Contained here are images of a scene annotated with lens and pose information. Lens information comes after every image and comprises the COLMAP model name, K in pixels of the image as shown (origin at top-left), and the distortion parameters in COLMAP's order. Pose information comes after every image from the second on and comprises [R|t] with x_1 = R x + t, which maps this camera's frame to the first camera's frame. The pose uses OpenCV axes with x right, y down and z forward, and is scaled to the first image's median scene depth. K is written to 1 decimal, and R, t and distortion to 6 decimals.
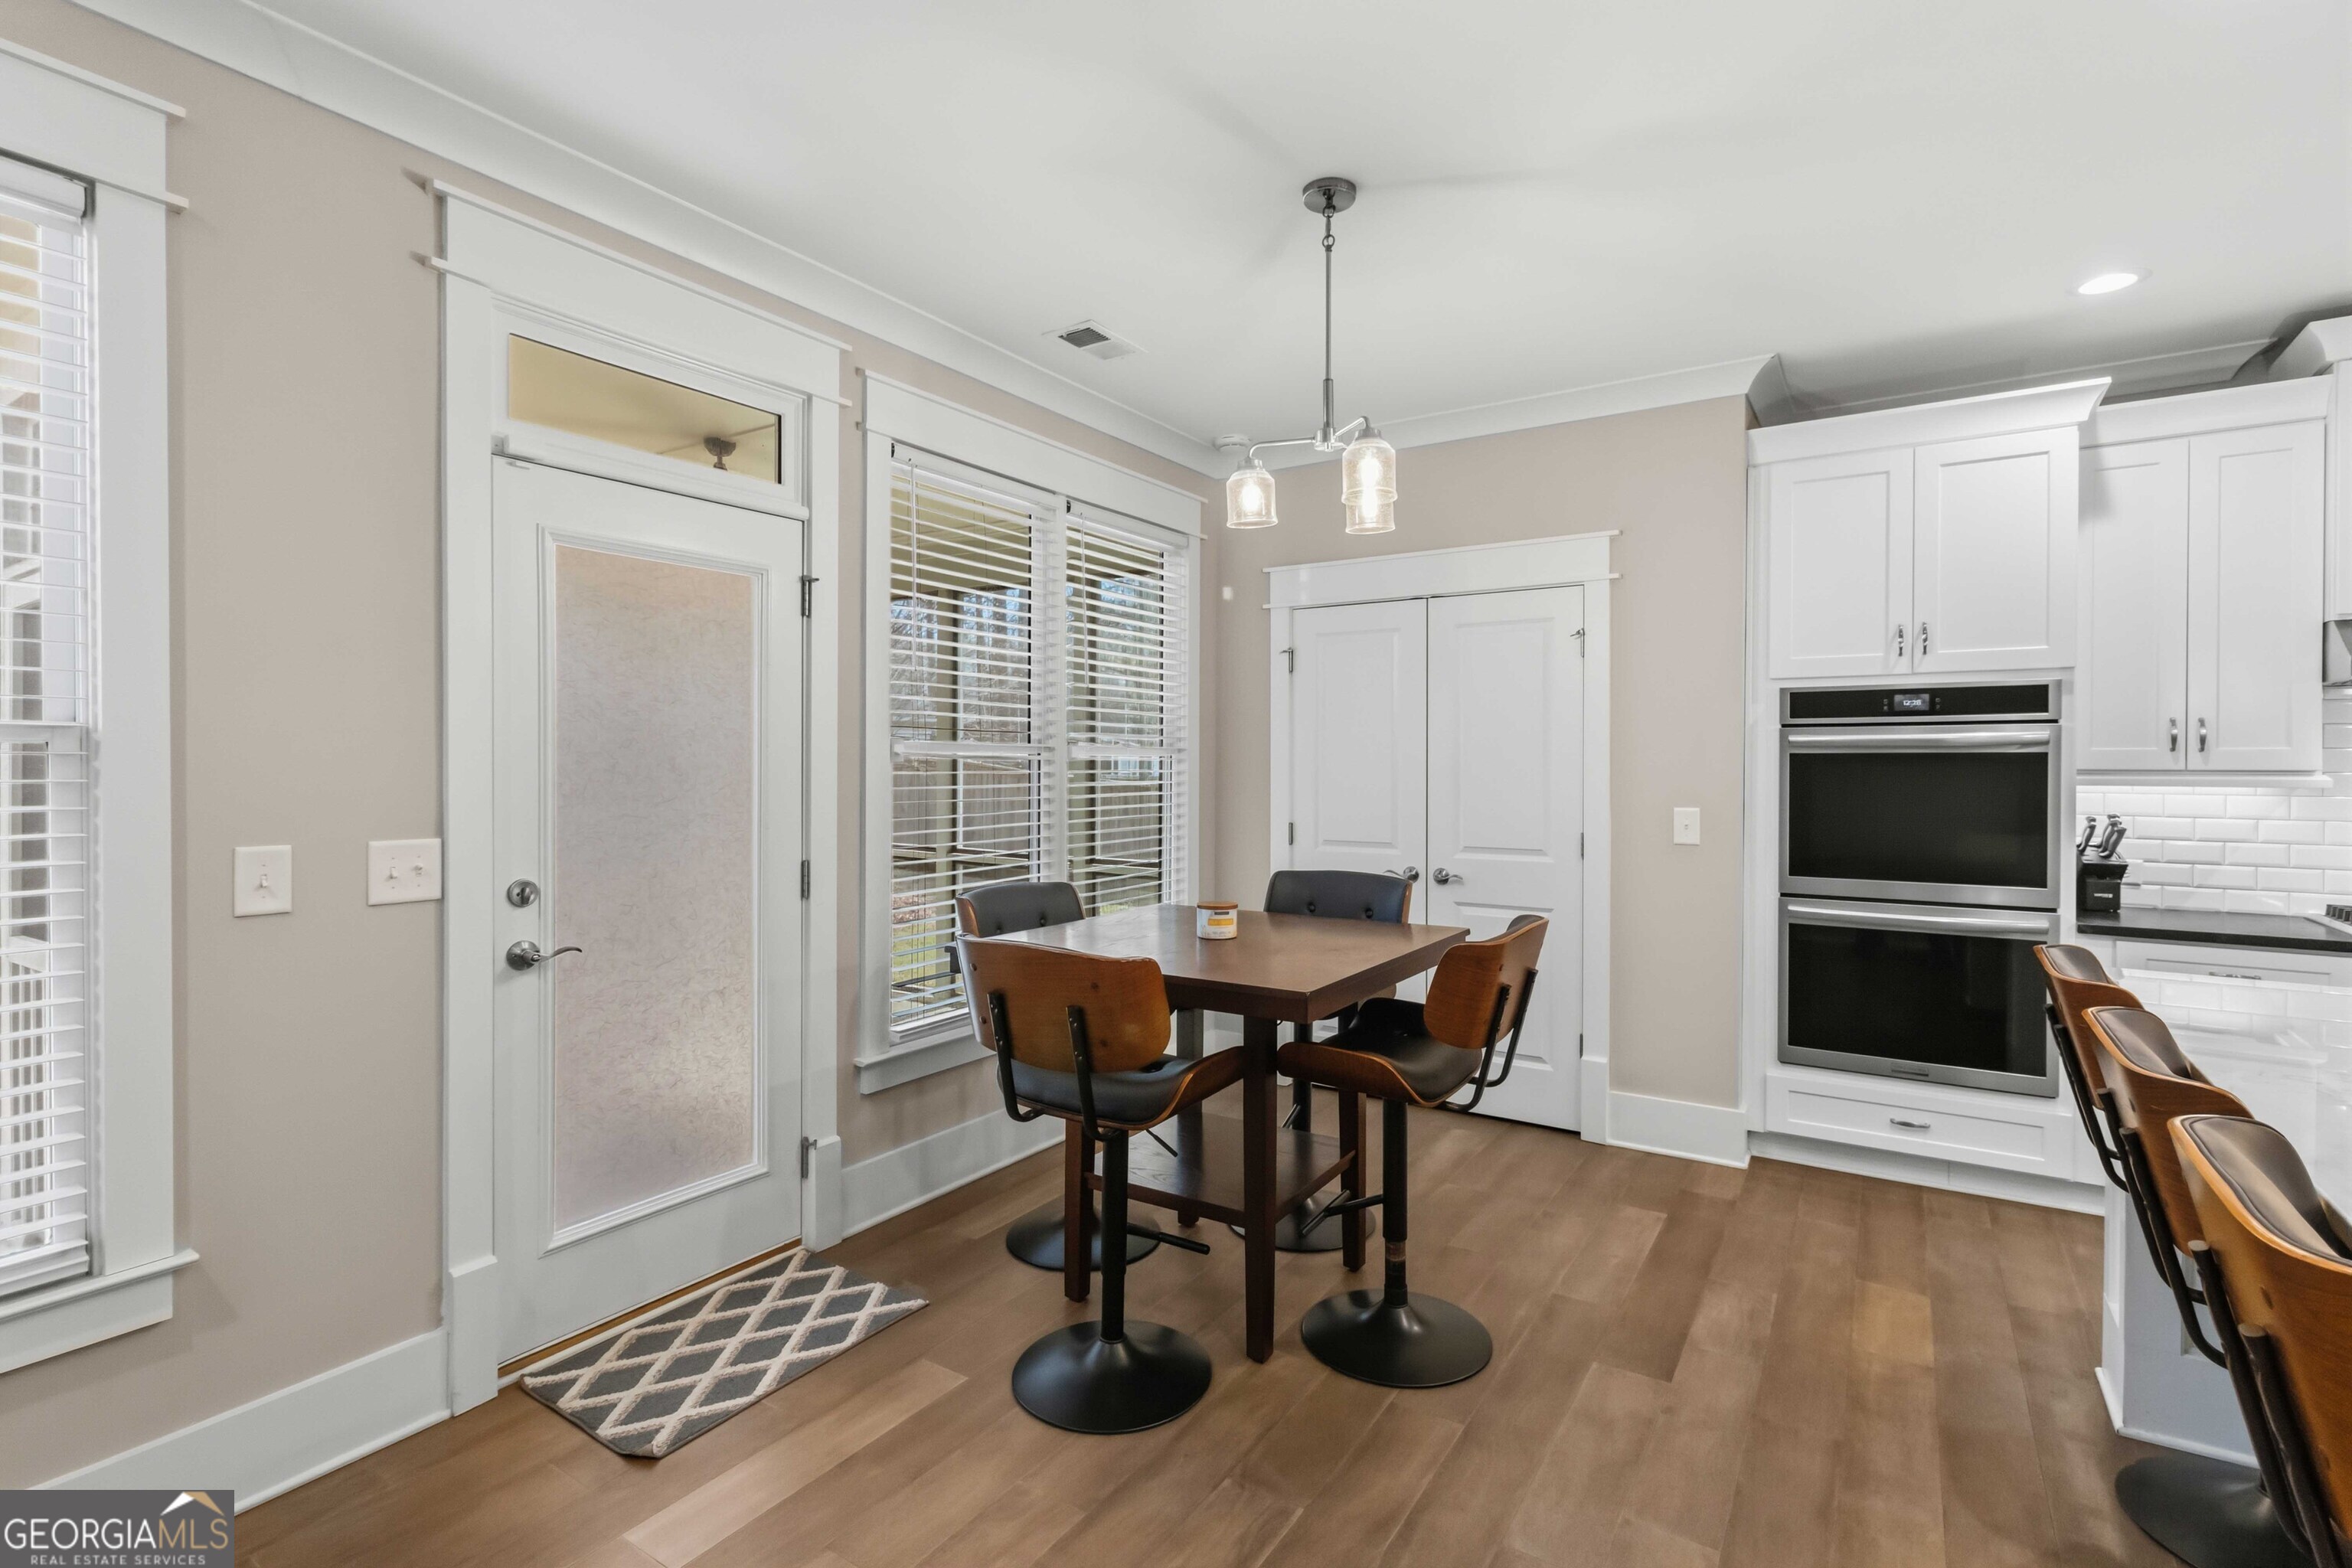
lens RADIAL K [[1100.6, 0, 1184.6], [0, 1100.6, 775.0], [0, 0, 1]] dist [-0.002179, -0.000347]
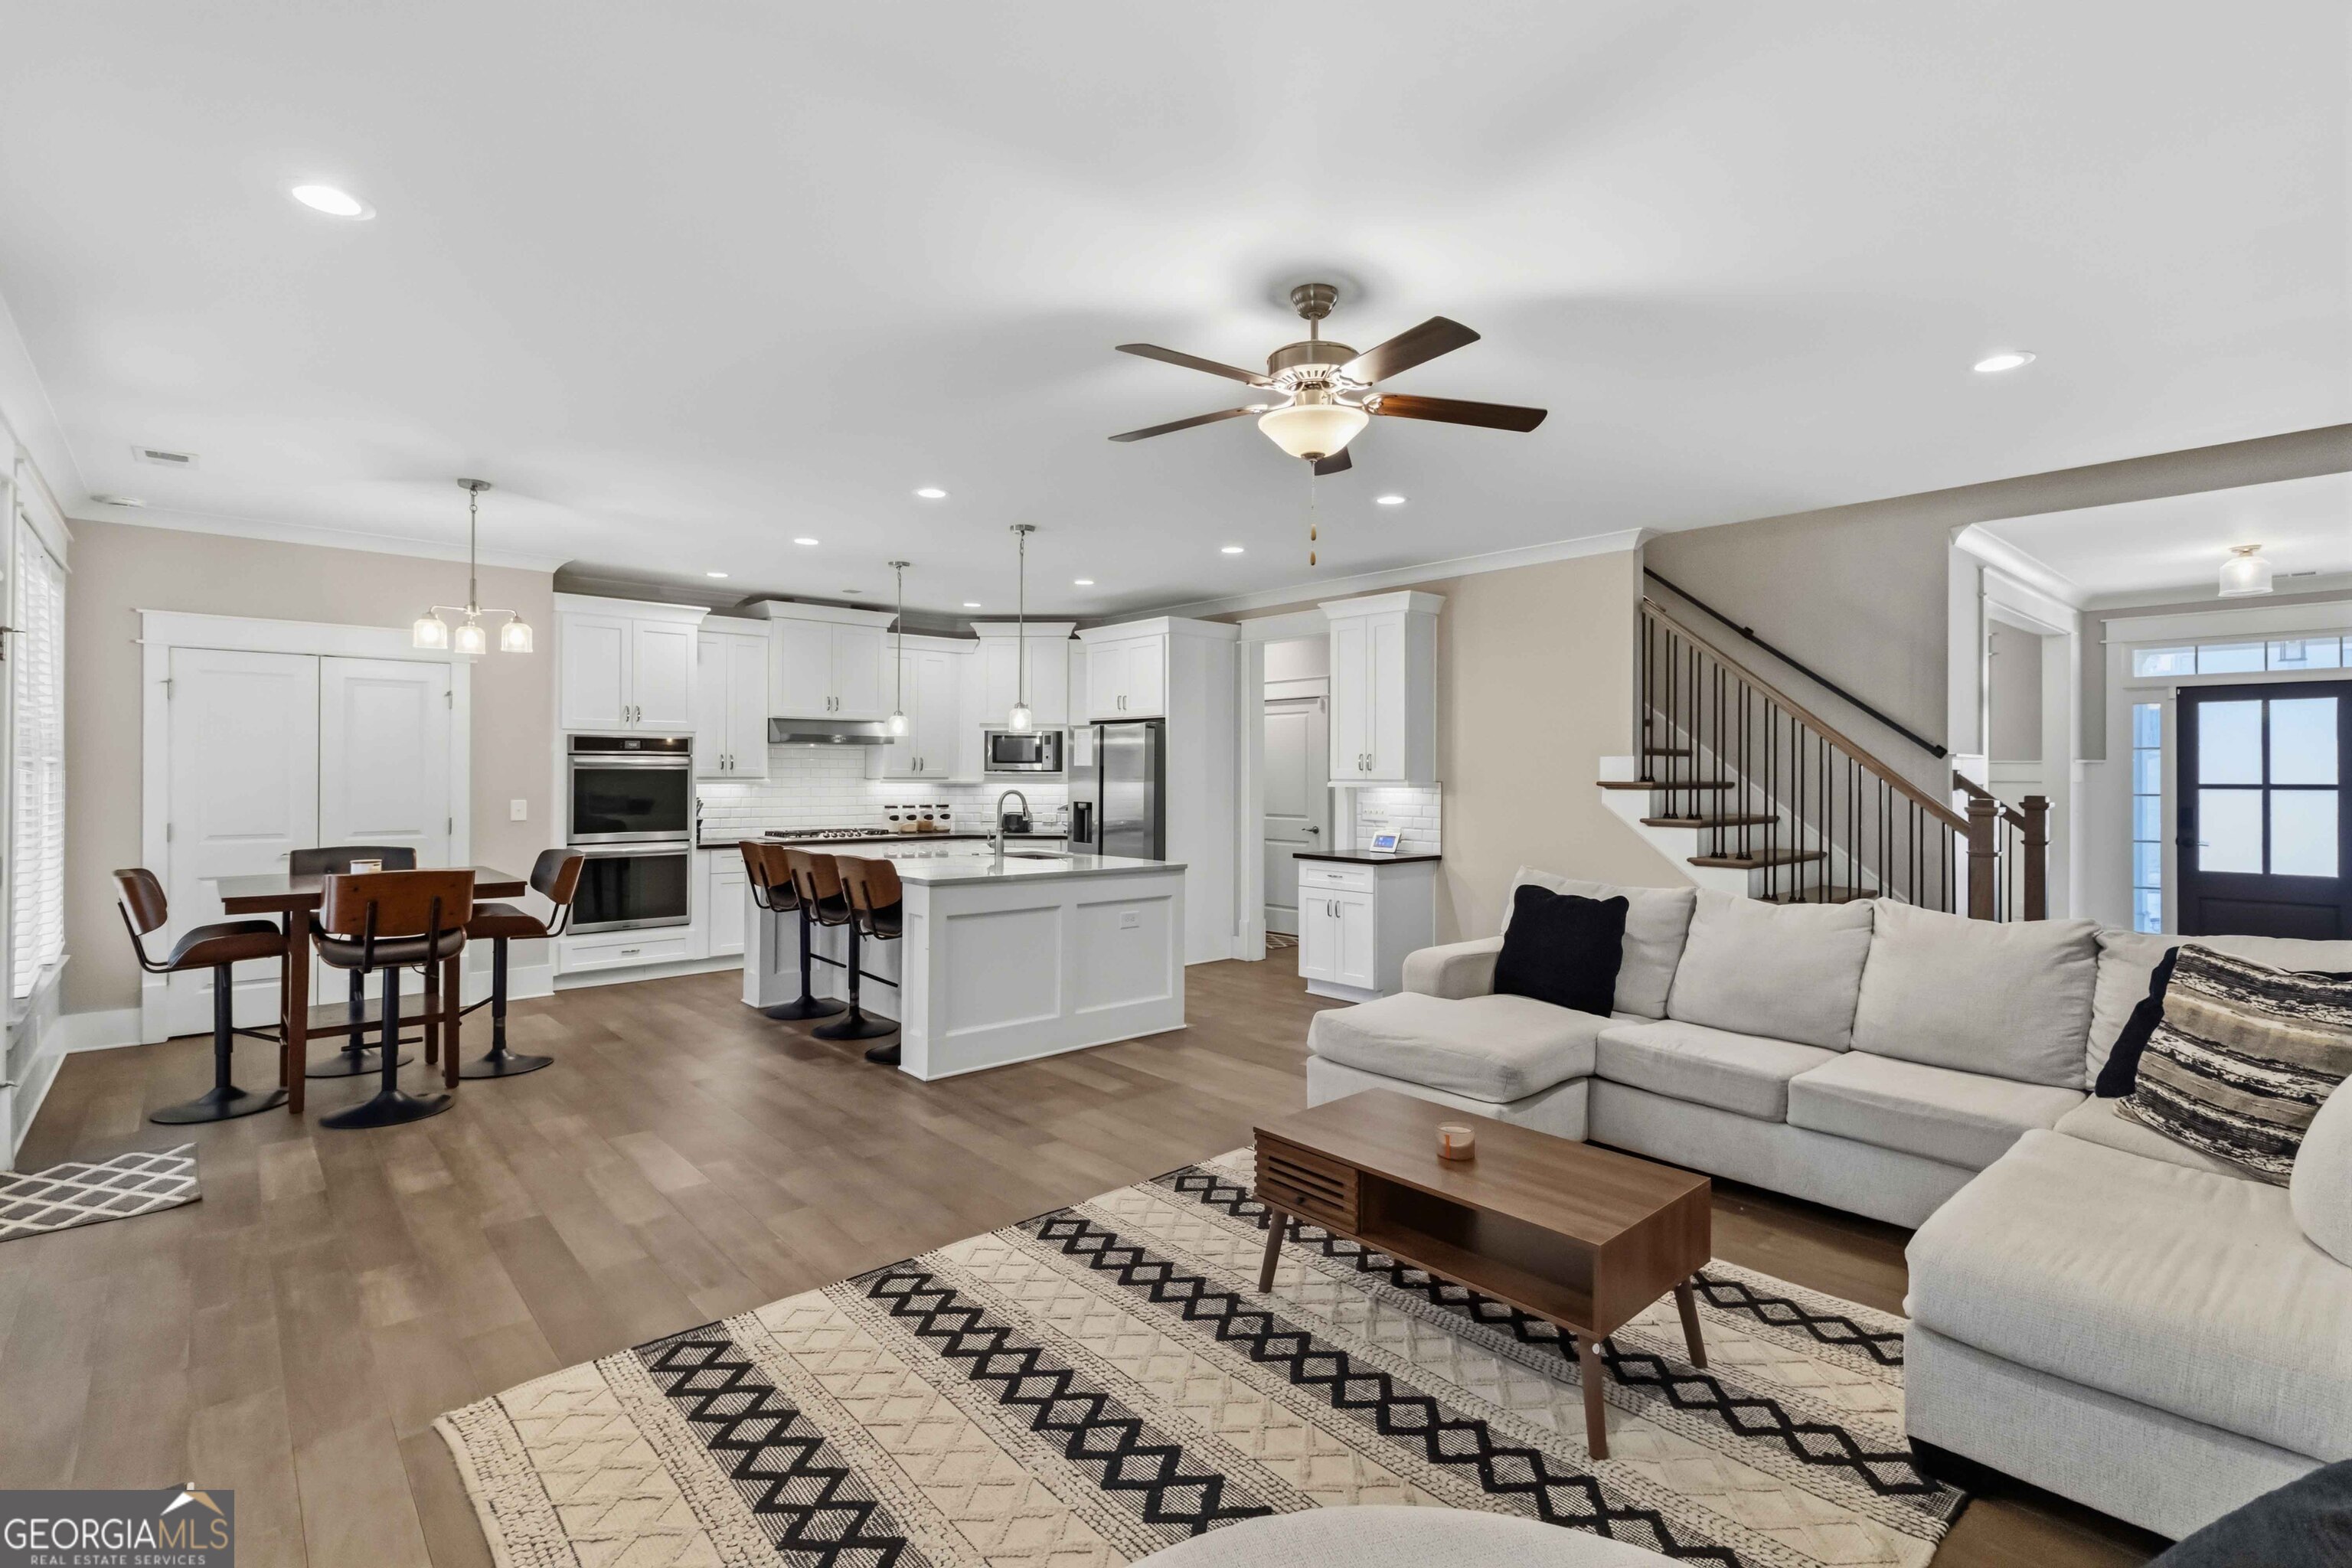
lens RADIAL K [[1100.6, 0, 1180.3], [0, 1100.6, 777.5], [0, 0, 1]] dist [-0.002179, -0.000347]
pose [[0.266075, -0.001986, 0.963950, -1.073884], [0.009219, 0.999957, -0.000484, 0.005601], [-0.963908, 0.009015, 0.266082, -0.543305]]
